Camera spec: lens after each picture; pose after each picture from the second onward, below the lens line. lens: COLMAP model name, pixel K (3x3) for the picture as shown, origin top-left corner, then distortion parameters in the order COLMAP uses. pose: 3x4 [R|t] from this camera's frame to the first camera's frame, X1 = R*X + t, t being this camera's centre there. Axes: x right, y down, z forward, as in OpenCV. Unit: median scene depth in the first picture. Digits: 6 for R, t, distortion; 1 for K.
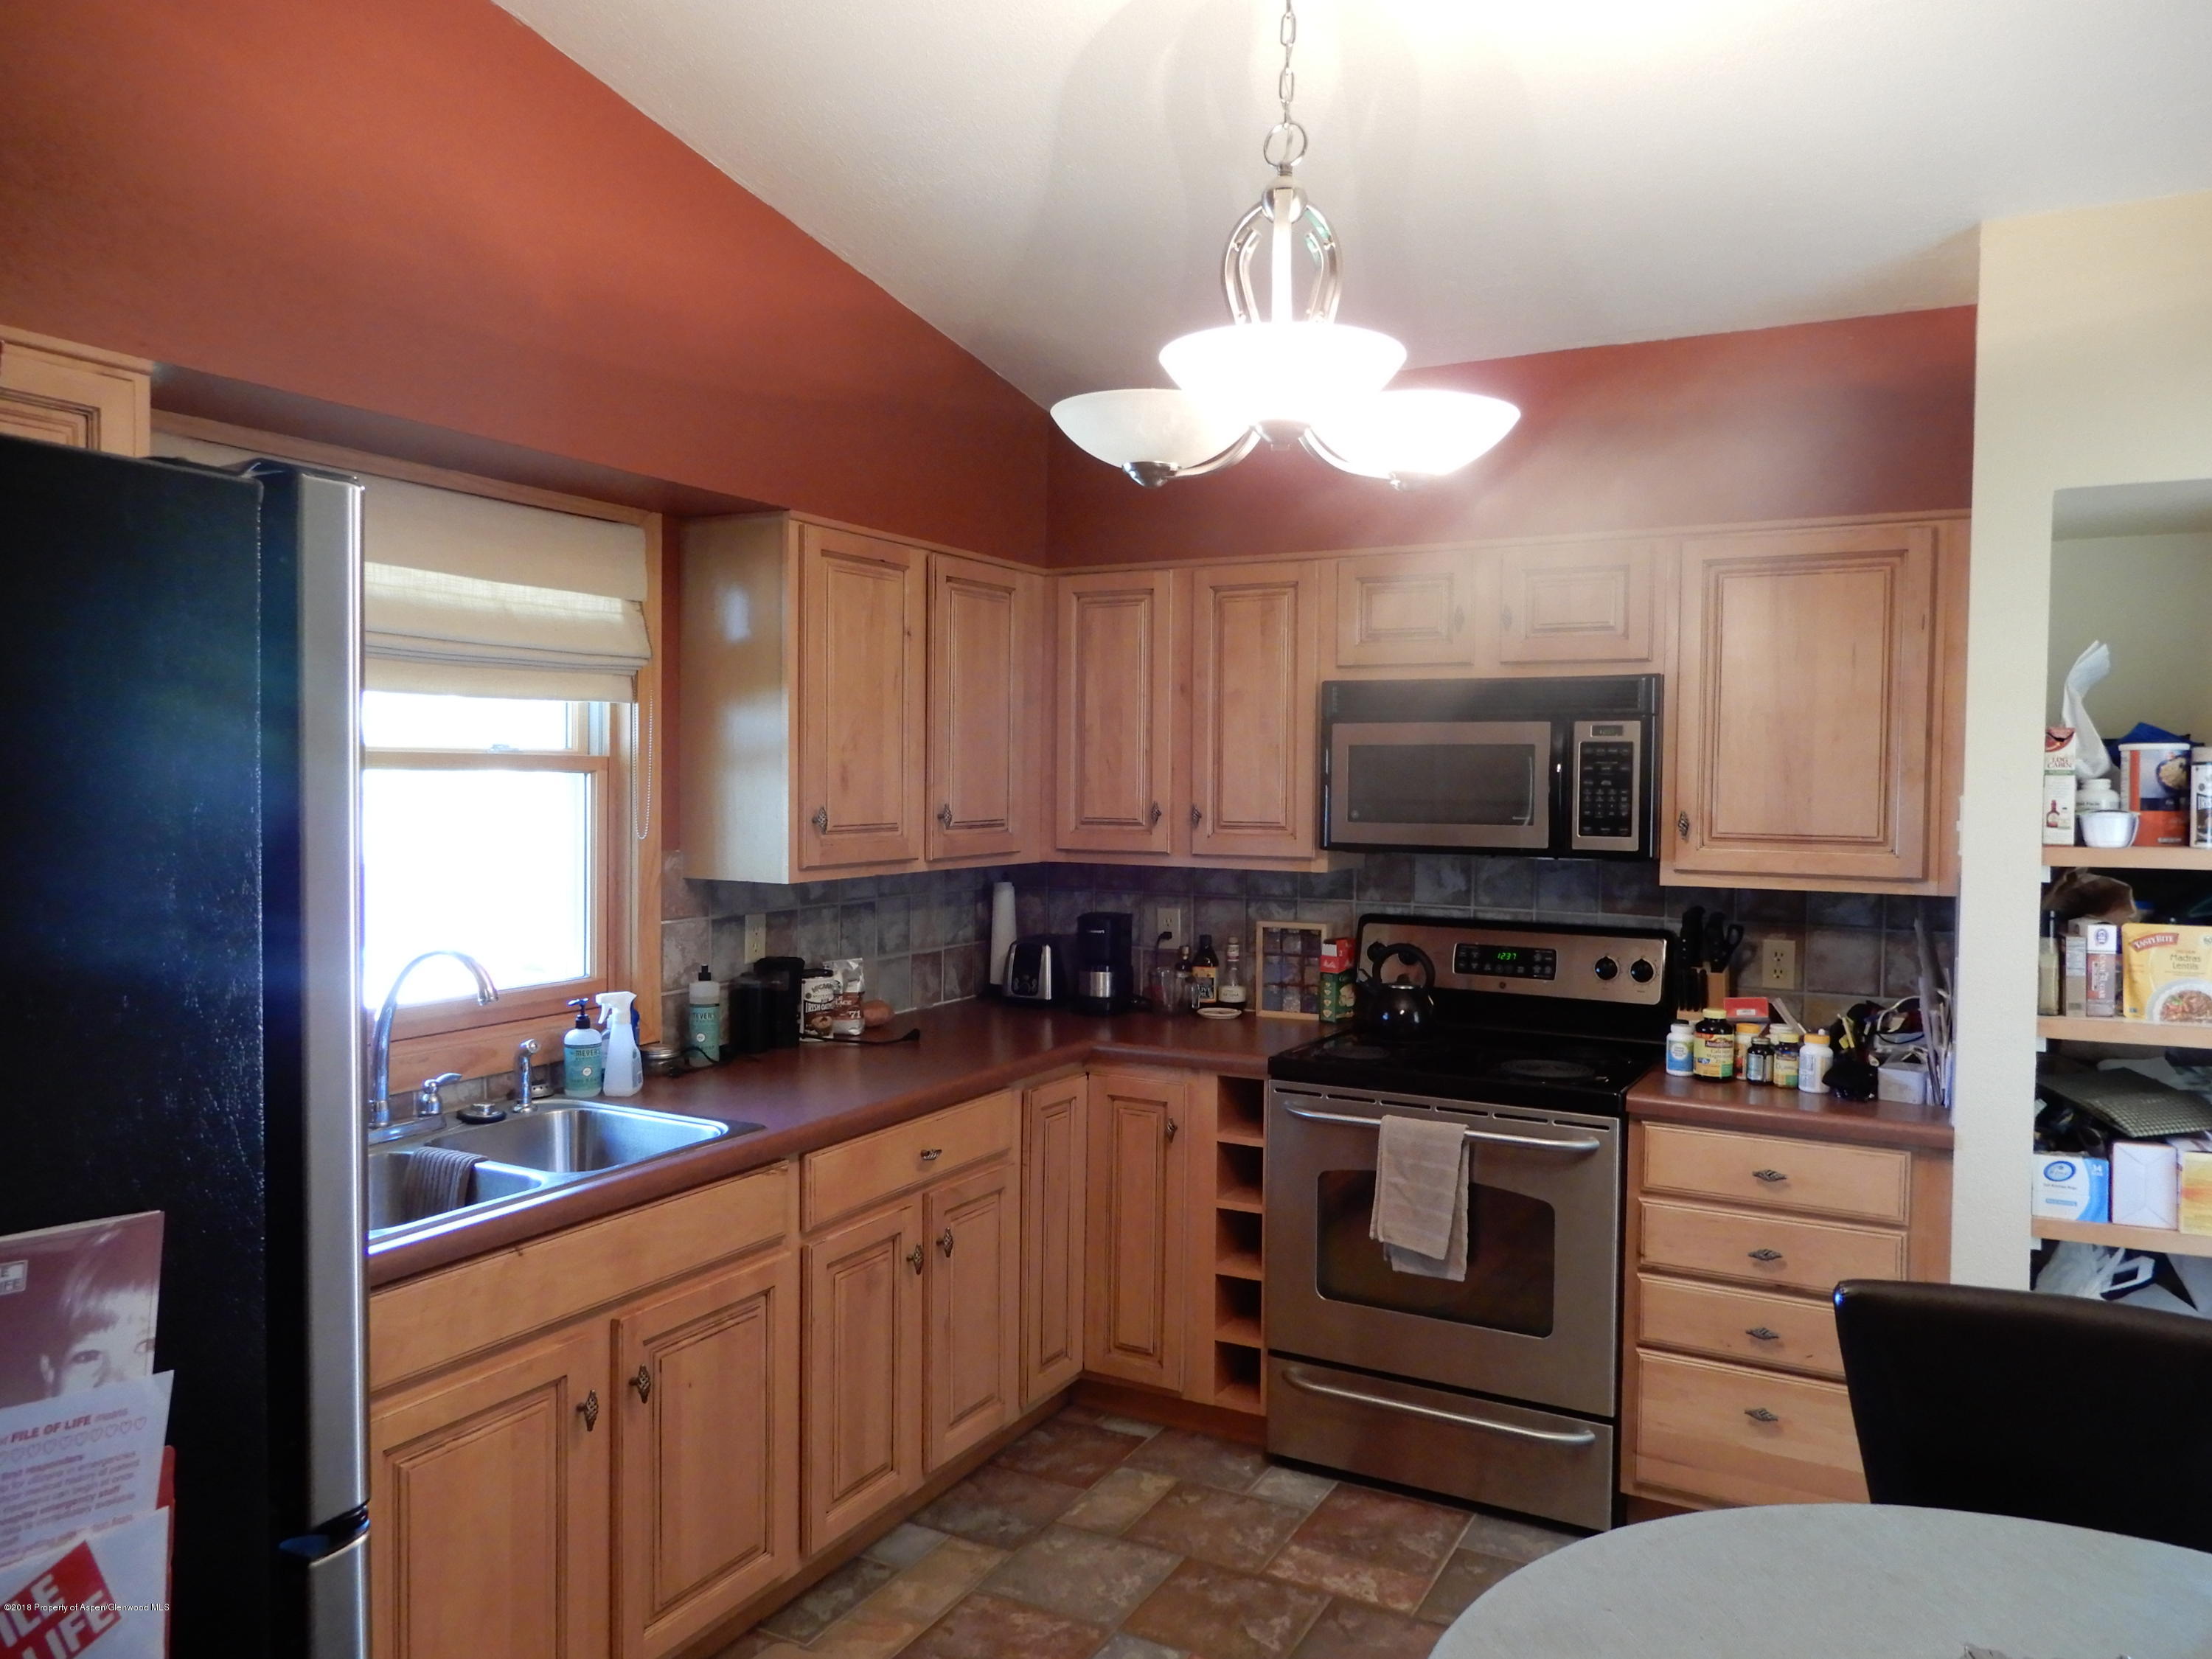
lens RADIAL K [[1576.4, 0, 1106.0], [0, 1576.4, 829.5], [0, 0, 1]] dist [0.006002, -0.002214]
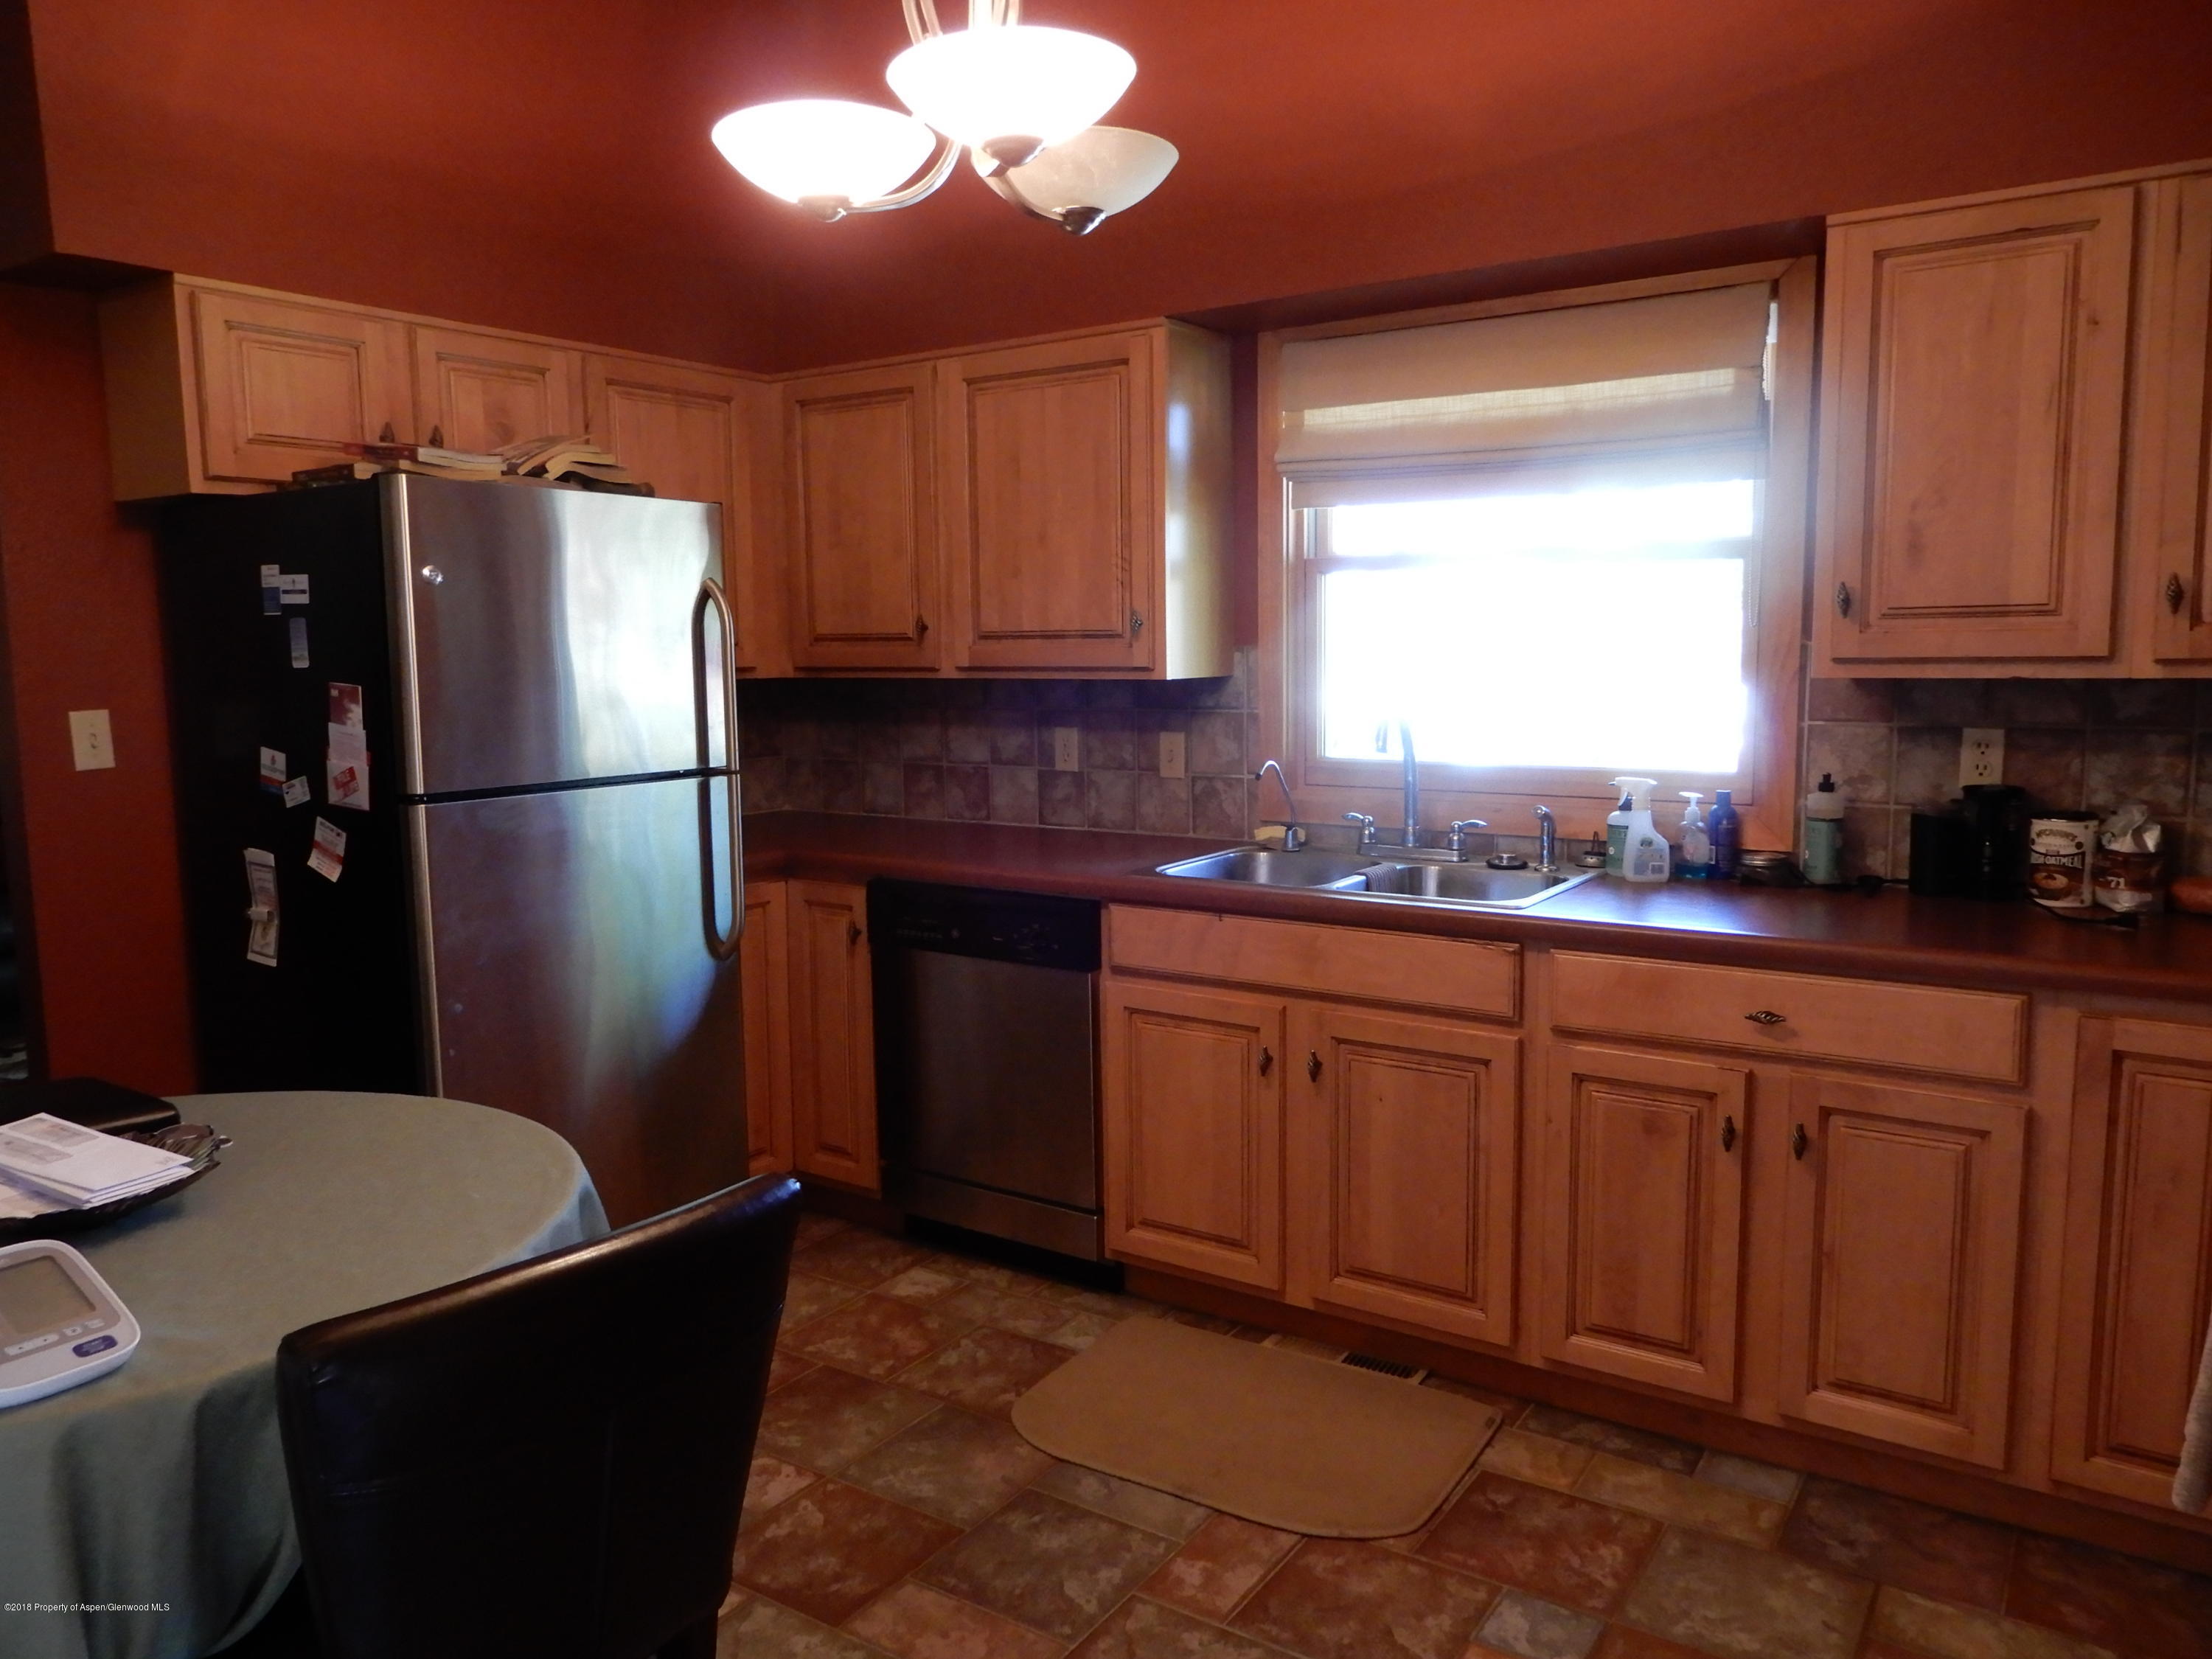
lens RADIAL K [[1576.4, 0, 1106.0], [0, 1576.4, 829.5], [0, 0, 1]] dist [0.006002, -0.002214]
pose [[-0.102282, 0.111484, -0.988489, 0.694649], [-0.020754, 0.993245, 0.114168, 0.026875], [0.994539, 0.032192, -0.099277, 0.737487]]
